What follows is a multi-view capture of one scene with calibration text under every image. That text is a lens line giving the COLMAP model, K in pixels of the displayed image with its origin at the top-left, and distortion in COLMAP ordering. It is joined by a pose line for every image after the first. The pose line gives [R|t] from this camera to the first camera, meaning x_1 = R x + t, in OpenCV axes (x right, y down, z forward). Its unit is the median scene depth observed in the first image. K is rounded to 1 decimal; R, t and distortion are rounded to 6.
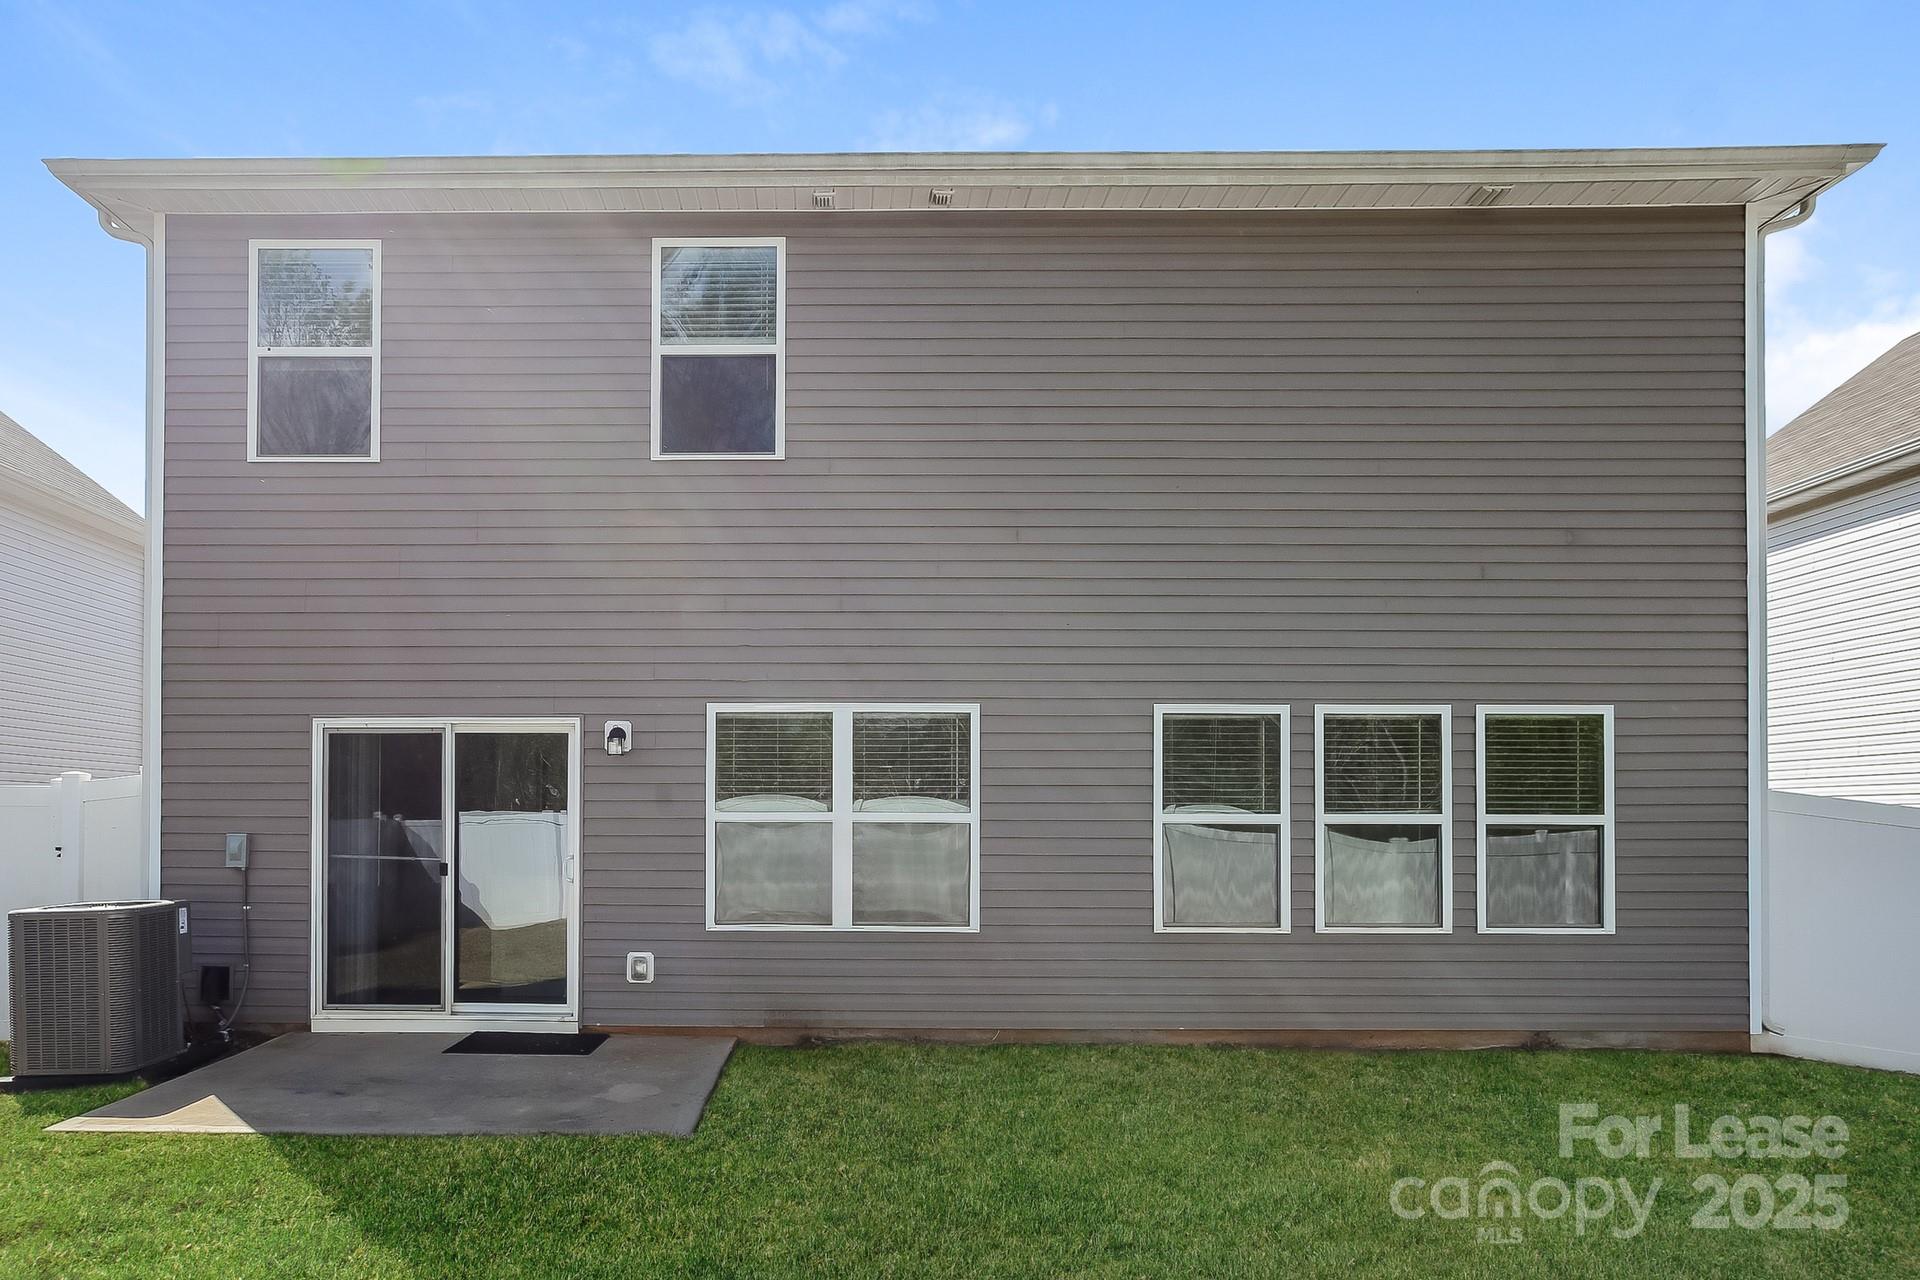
lens RADIAL K [[1275.9, 0, 960.1], [0, 1275.9, 541.3], [0, 0, 1]] dist [-0.000504, -0.003636]
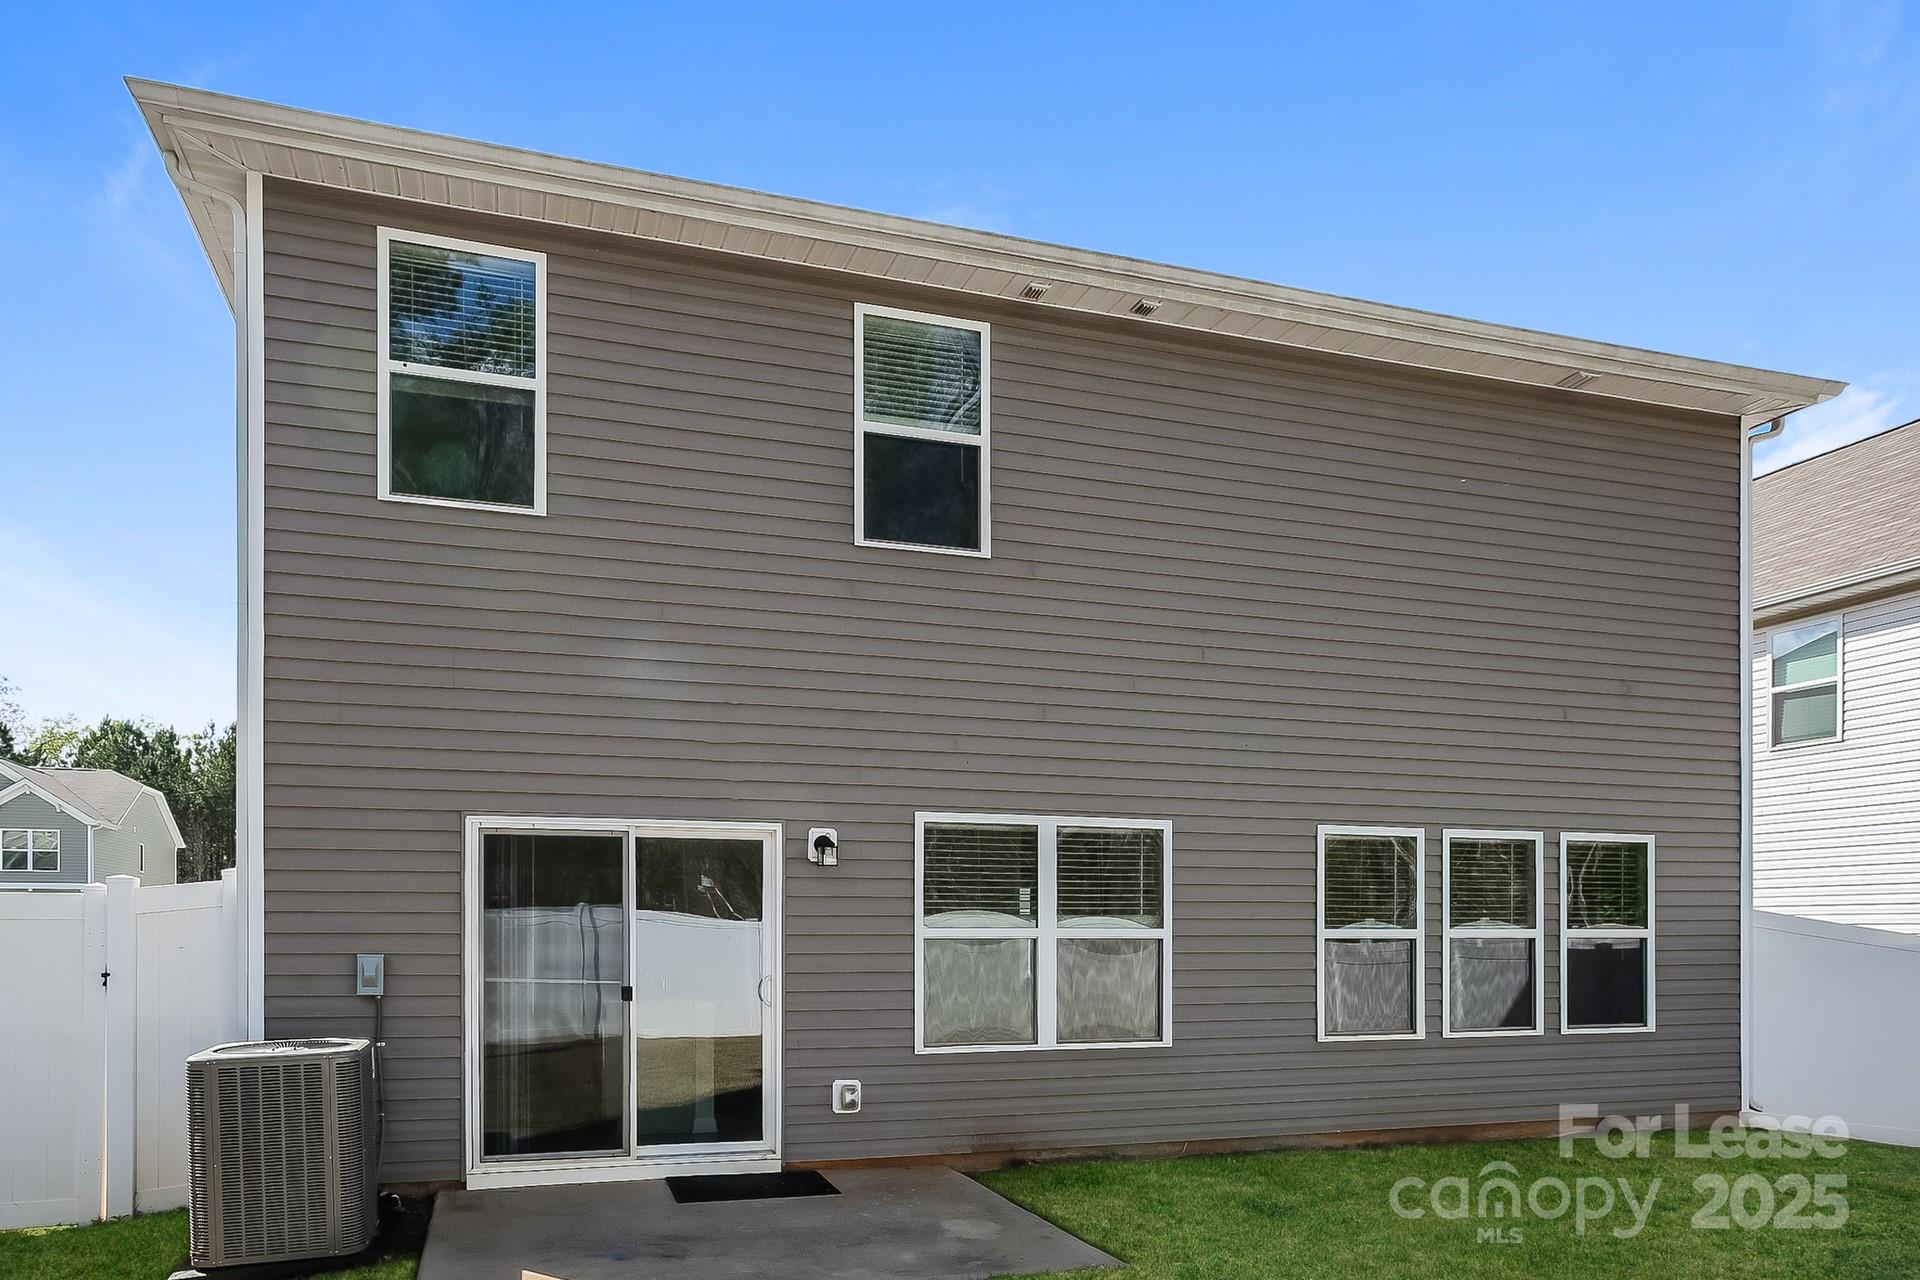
lens RADIAL K [[1409.0, 0, 1024.3], [0, 1409.0, 637.1], [0, 0, 1]] dist [-0.001640, 0.001598]
pose [[0.932077, 0.072401, 0.354952, -0.497877], [-0.074756, 0.997177, -0.007093, 0.000297], [-0.354464, -0.019924, 0.934857, 0.007486]]
